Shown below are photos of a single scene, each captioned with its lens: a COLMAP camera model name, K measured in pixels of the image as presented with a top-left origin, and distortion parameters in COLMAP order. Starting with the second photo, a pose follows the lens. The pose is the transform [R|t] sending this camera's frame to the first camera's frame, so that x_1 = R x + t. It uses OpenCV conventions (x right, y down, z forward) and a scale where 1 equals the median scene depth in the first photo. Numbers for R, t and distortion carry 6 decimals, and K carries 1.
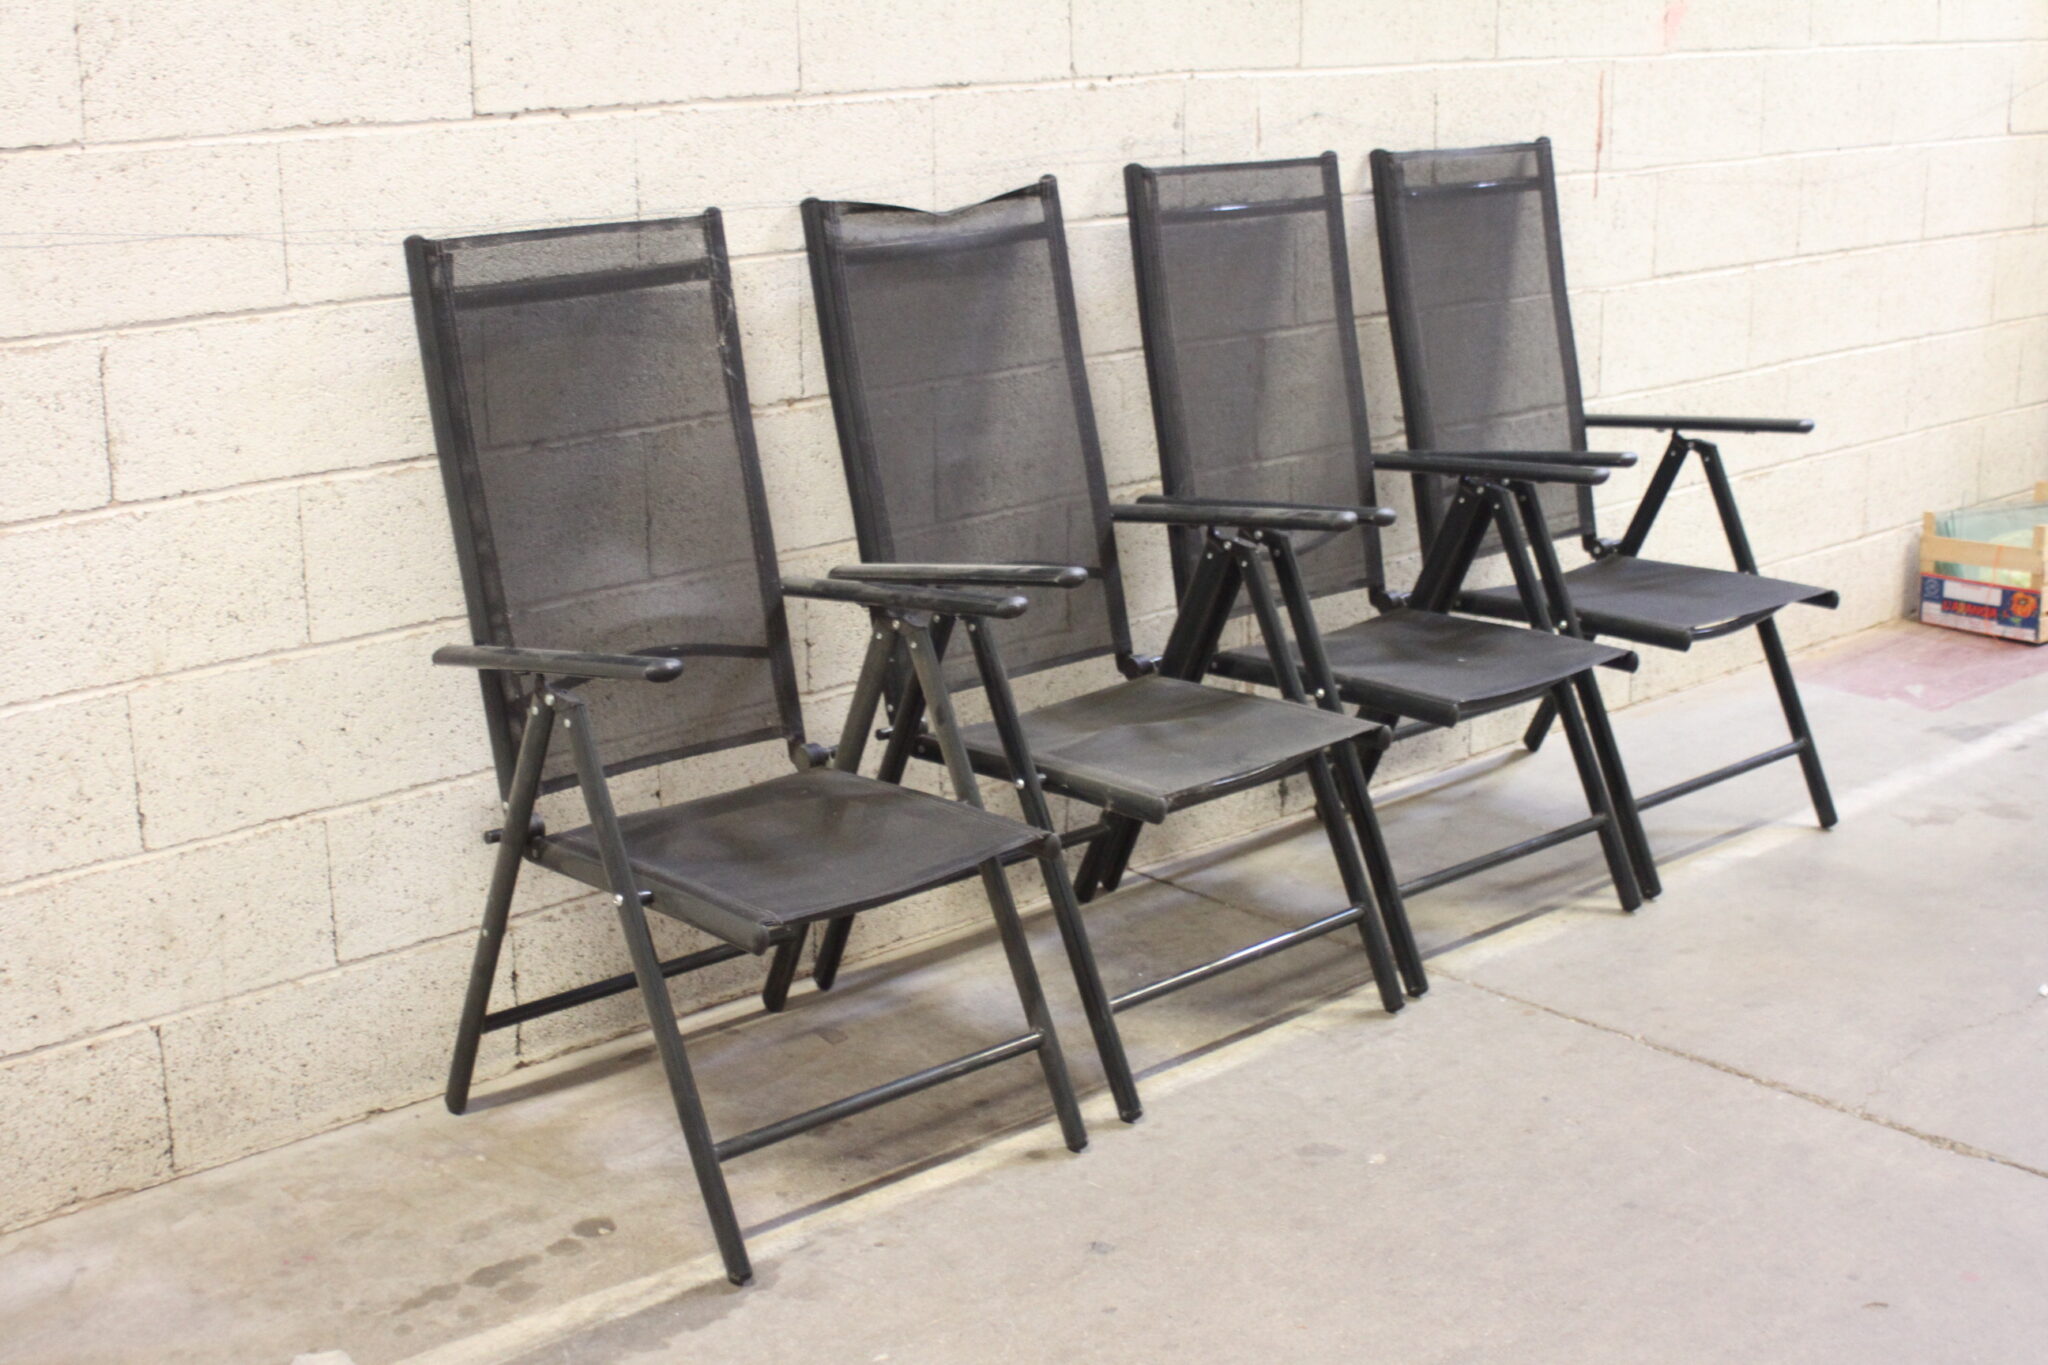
lens RADIAL K [[2726.7, 0, 1042.8], [0, 2726.7, 685.7], [0, 0, 1]] dist [-0.165002, 0.128833]
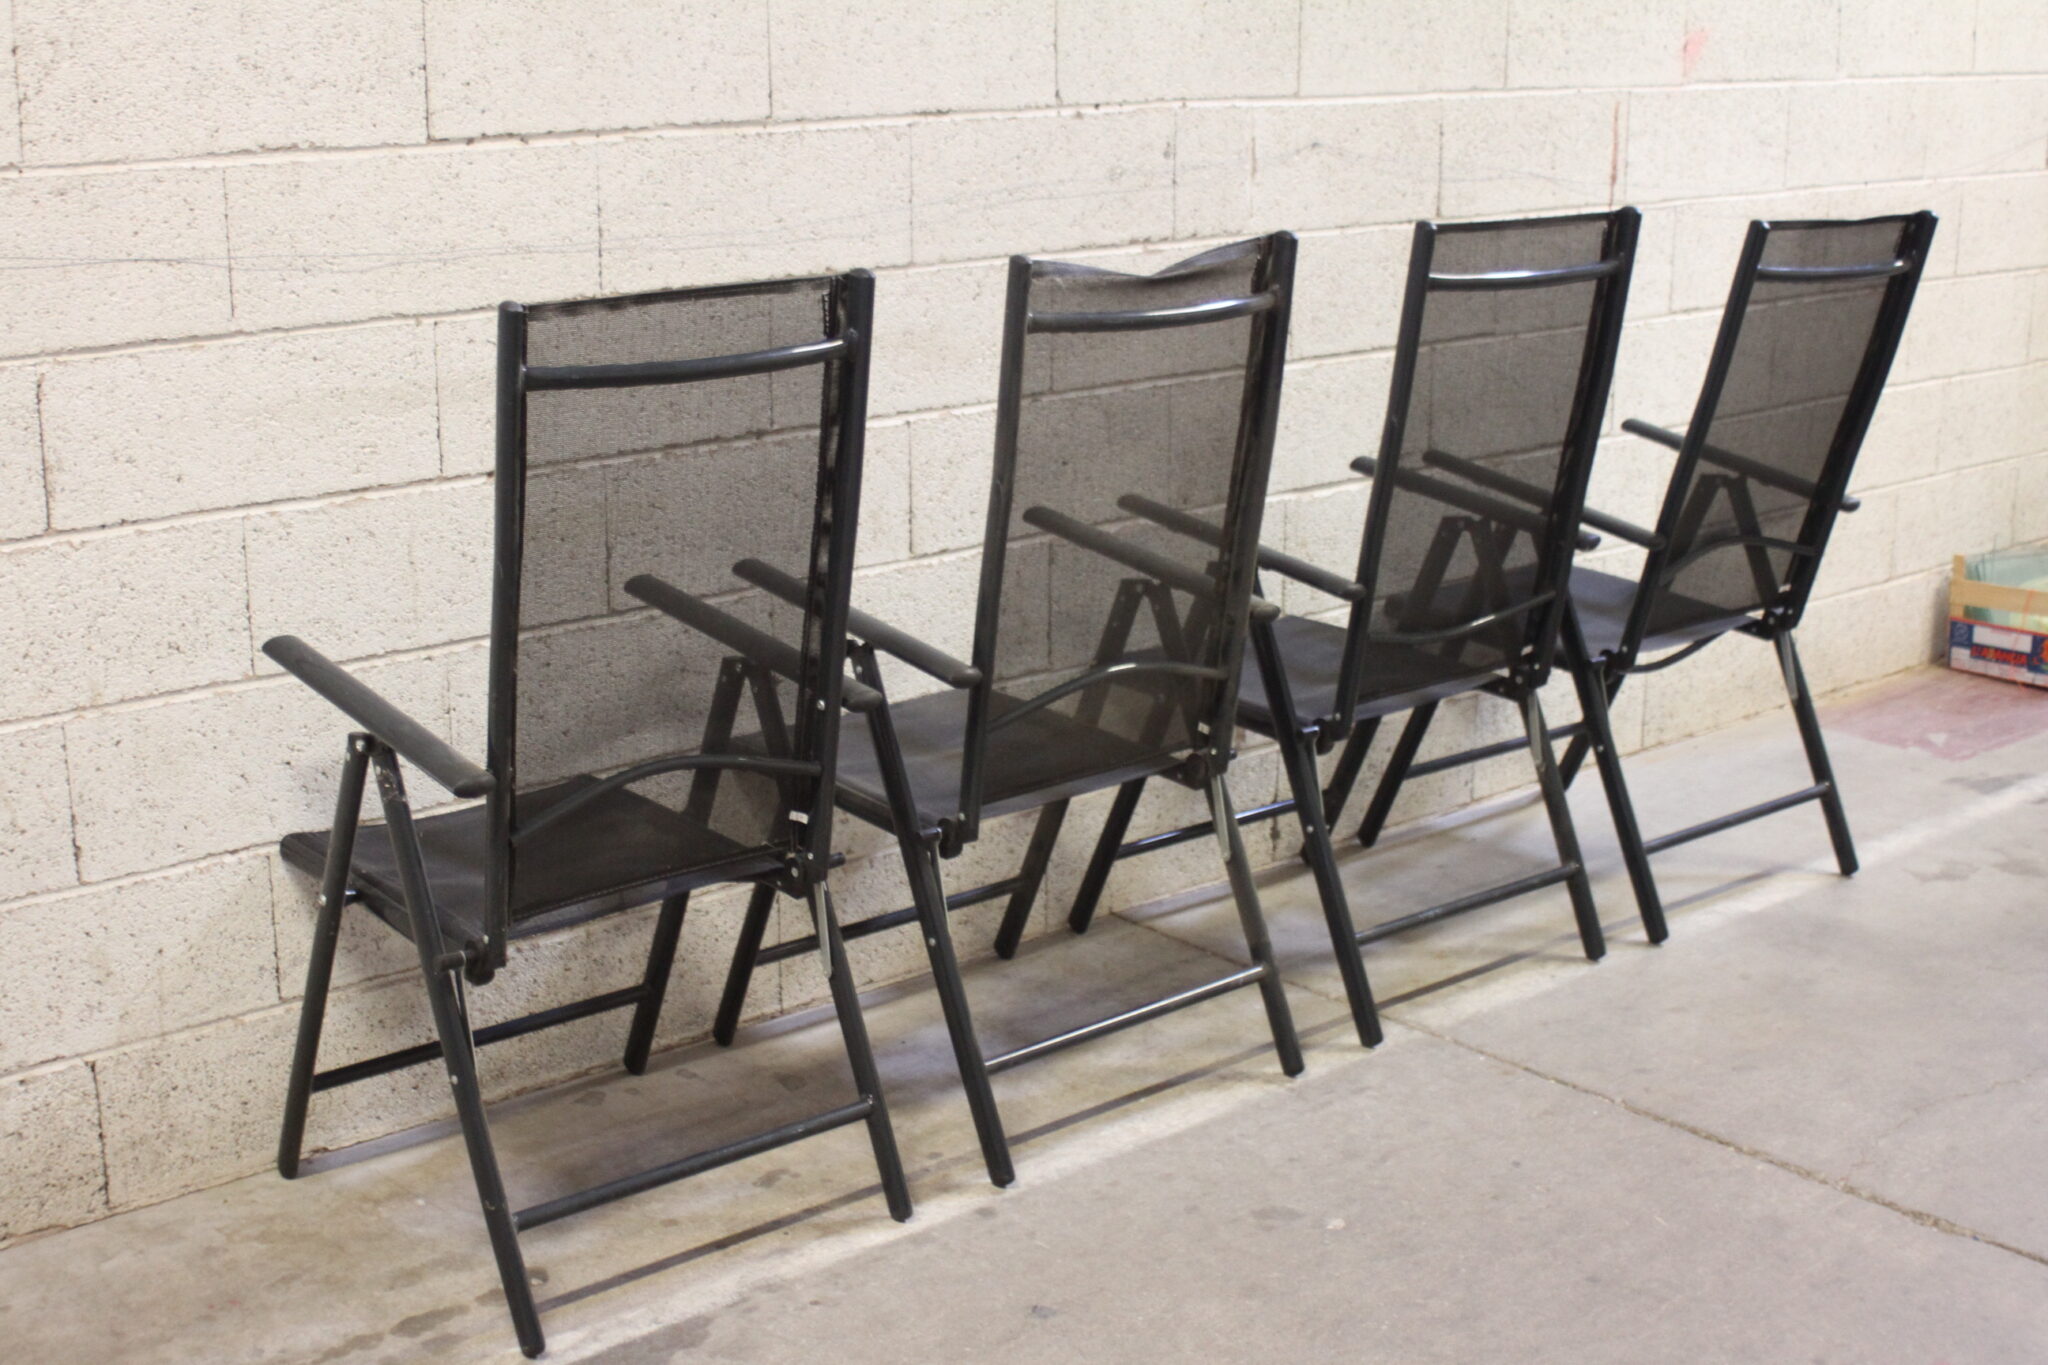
lens RADIAL K [[2727.1, 0, 1024.0], [0, 2727.1, 682.5], [0, 0, 1]] dist [-0.163715, 0.126311]
pose [[0.999335, 0.015990, -0.032779, 0.041458], [-0.016229, 0.999843, -0.007042, -0.010859], [0.032661, 0.007569, 0.999438, 0.026735]]
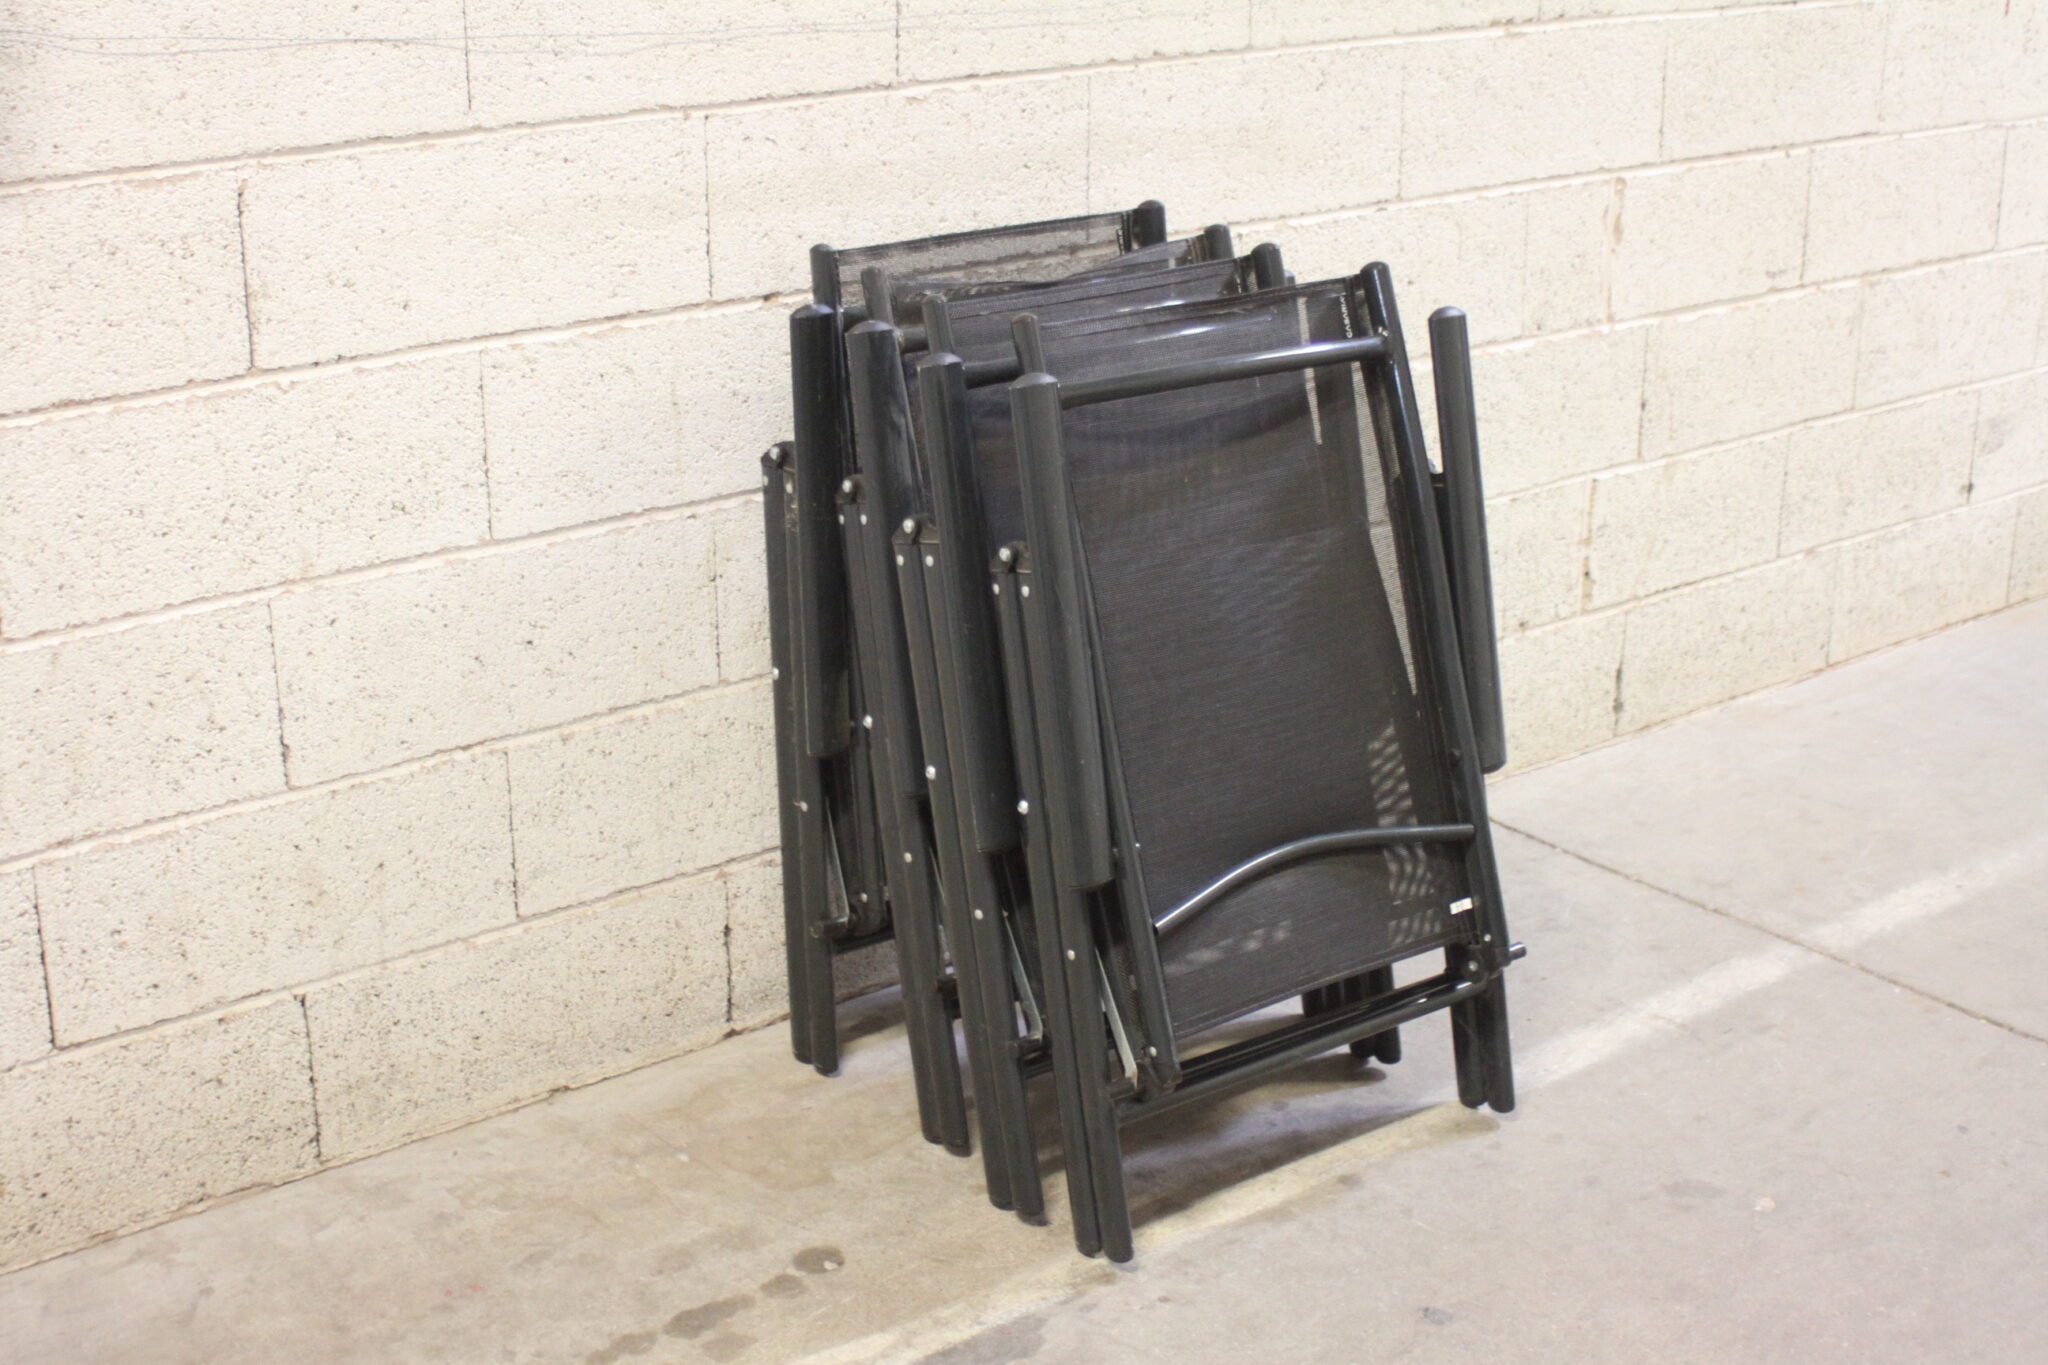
lens RADIAL K [[2788.5, 0, 1021.6], [0, 2788.5, 676.3], [0, 0, 1]] dist [-0.156363, 0.124241]
pose [[0.996170, 0.033690, -0.080691, -0.040405], [-0.028000, 0.997108, 0.070646, -0.038627], [0.082838, -0.068116, 0.994232, 0.167395]]
